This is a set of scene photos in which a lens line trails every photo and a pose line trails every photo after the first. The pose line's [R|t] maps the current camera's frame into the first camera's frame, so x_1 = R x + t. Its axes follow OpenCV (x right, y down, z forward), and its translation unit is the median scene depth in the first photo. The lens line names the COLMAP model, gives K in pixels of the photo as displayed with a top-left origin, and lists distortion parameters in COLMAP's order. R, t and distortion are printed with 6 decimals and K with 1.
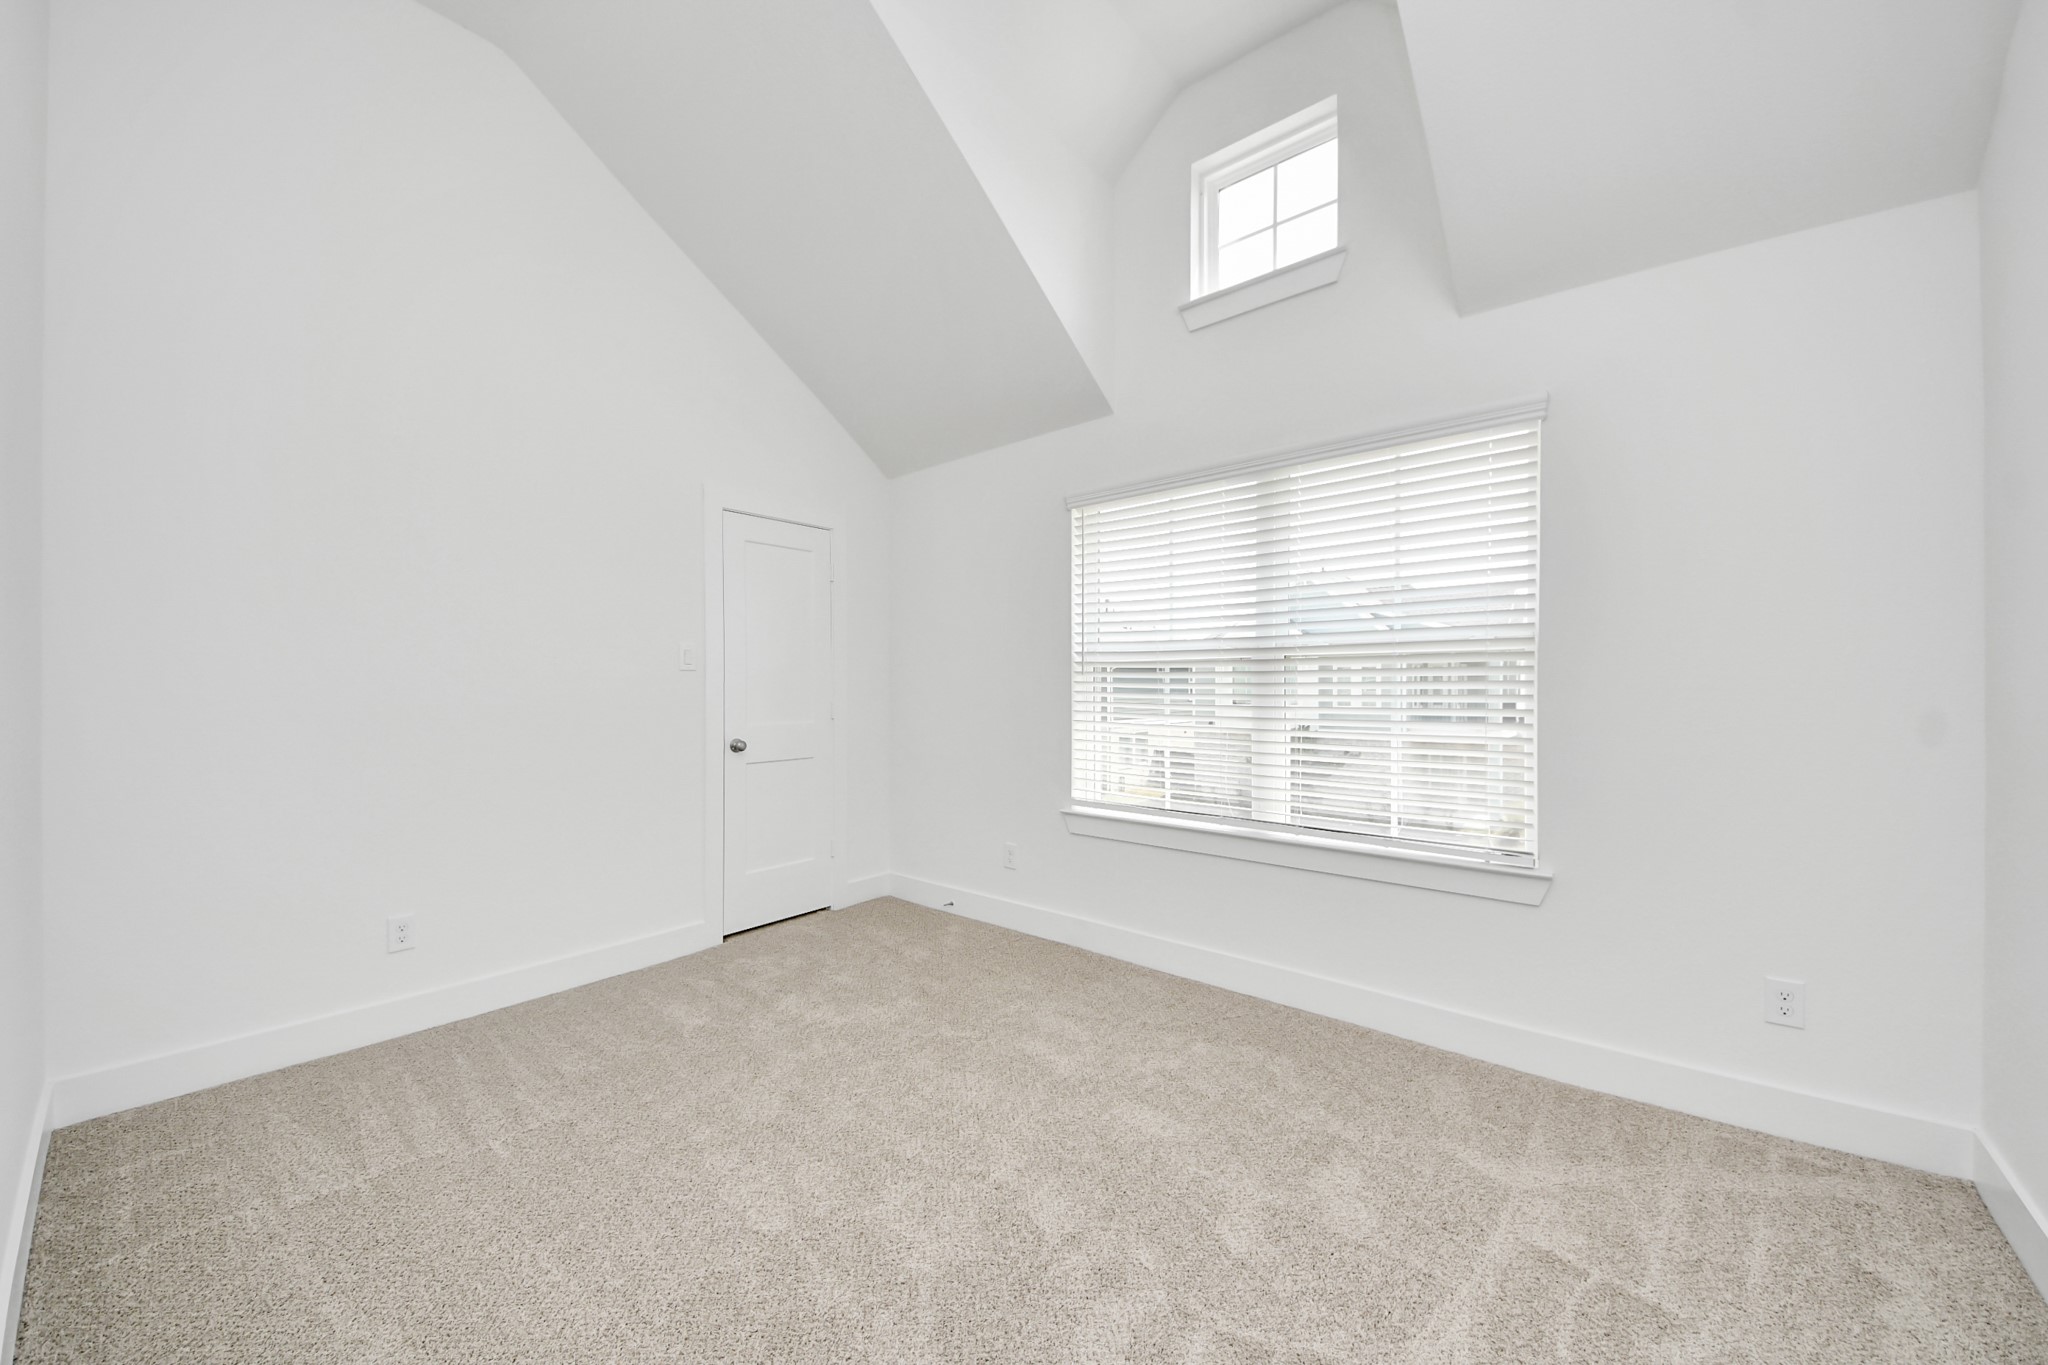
lens RADIAL K [[695.0, 0, 1023.2], [0, 695.0, 703.3], [0, 0, 1]] dist [-0.031263, -0.000066]
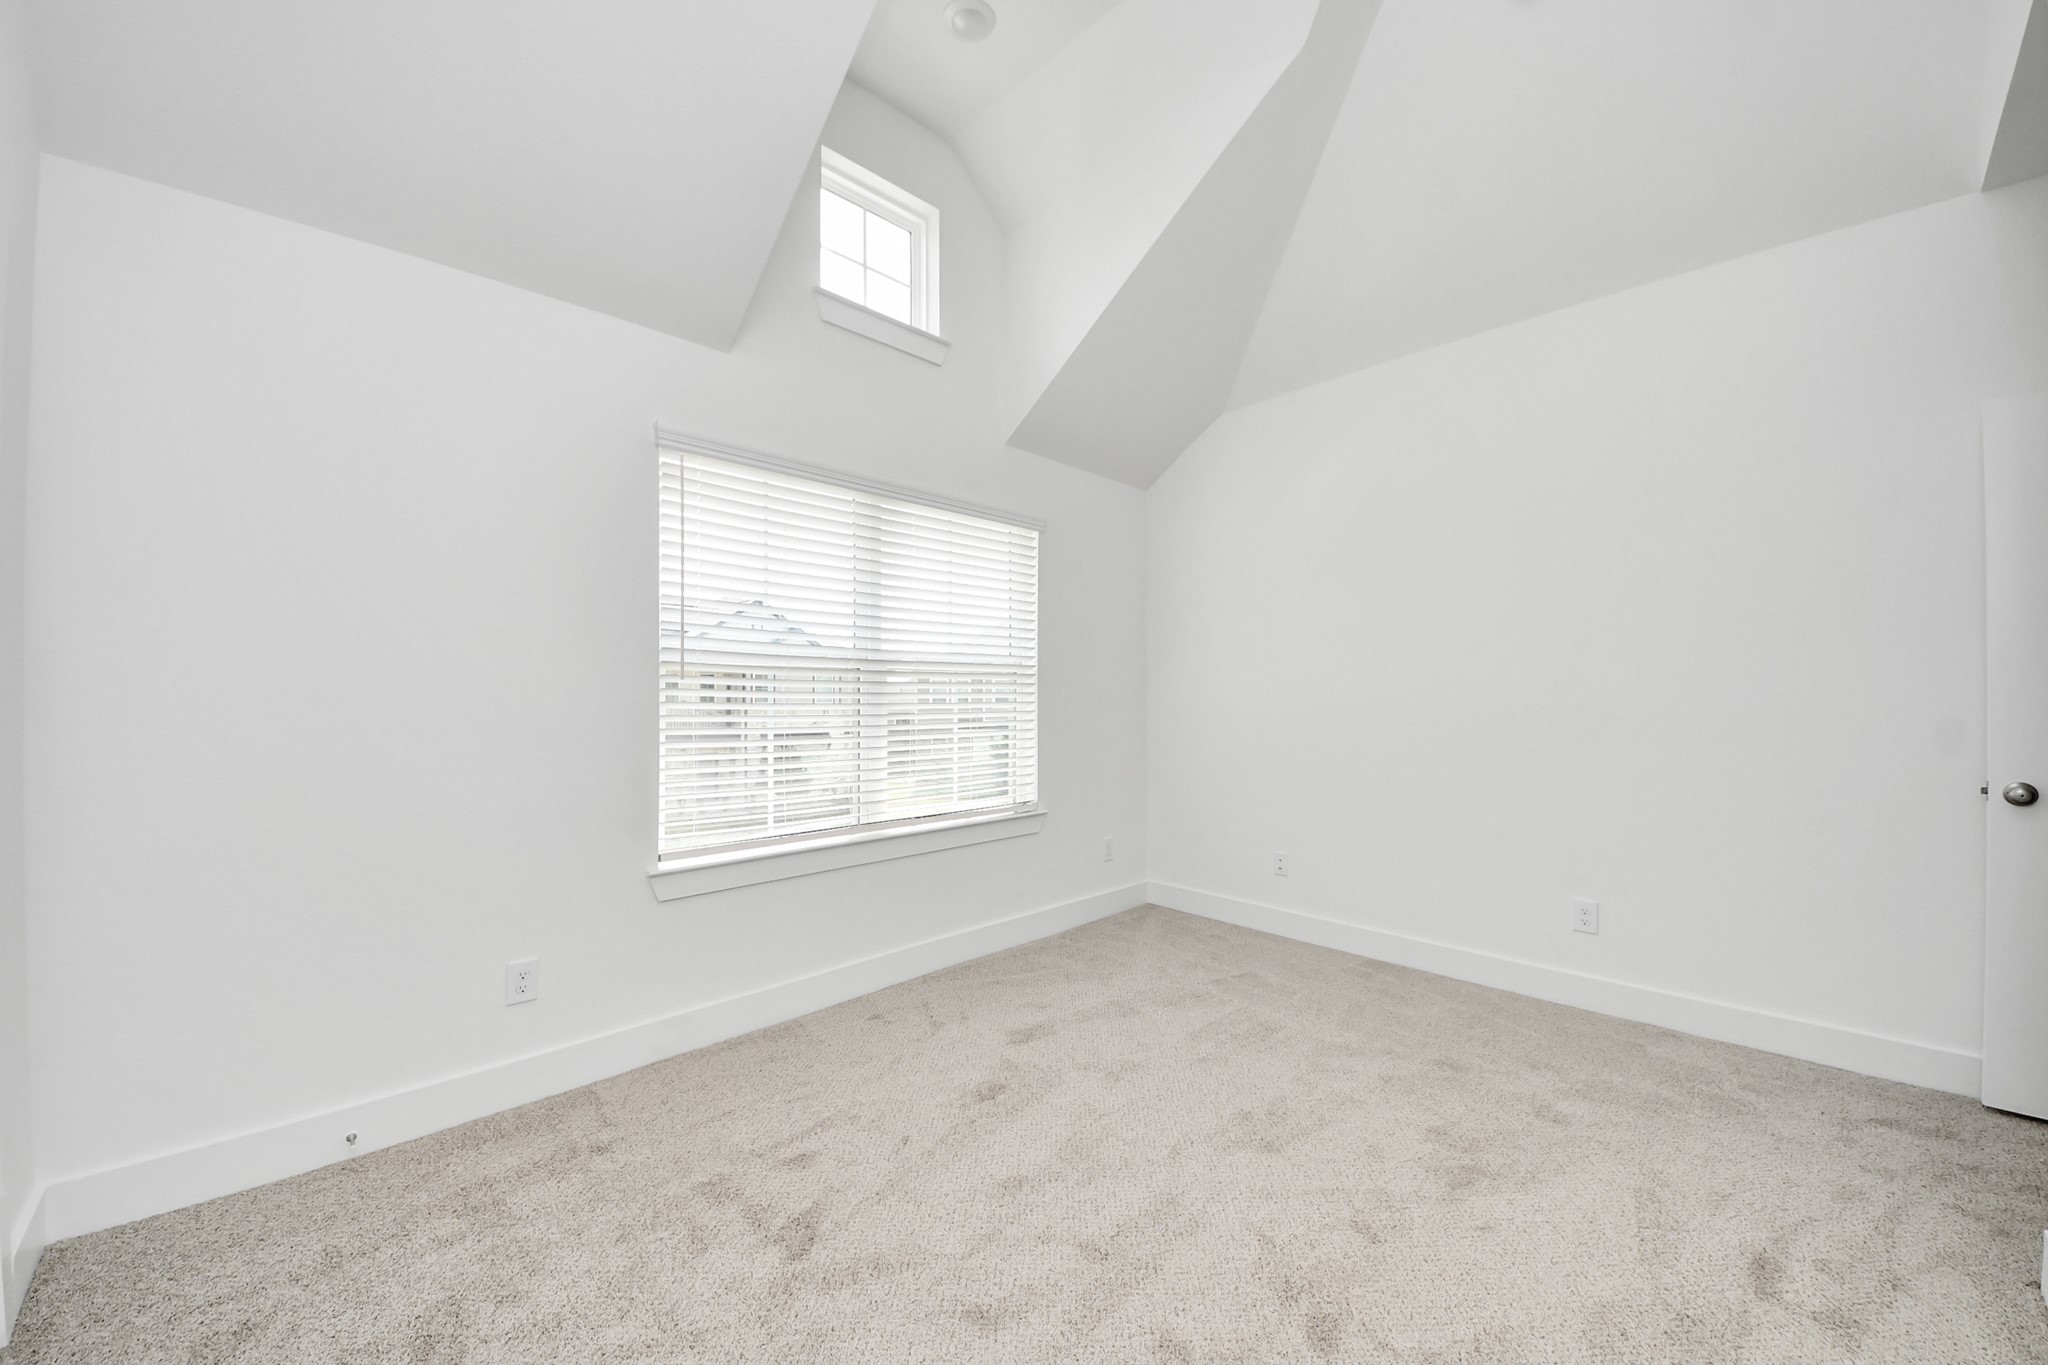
lens RADIAL K [[739.3, 0, 1023.9], [0, 739.3, 686.7], [0, 0, 1]] dist [-0.001591, -0.011849]
pose [[0.138101, 0.013822, 0.990322, -0.788350], [0.021064, 0.999635, -0.016889, -0.015310], [-0.990194, 0.023193, 0.137759, 0.651045]]
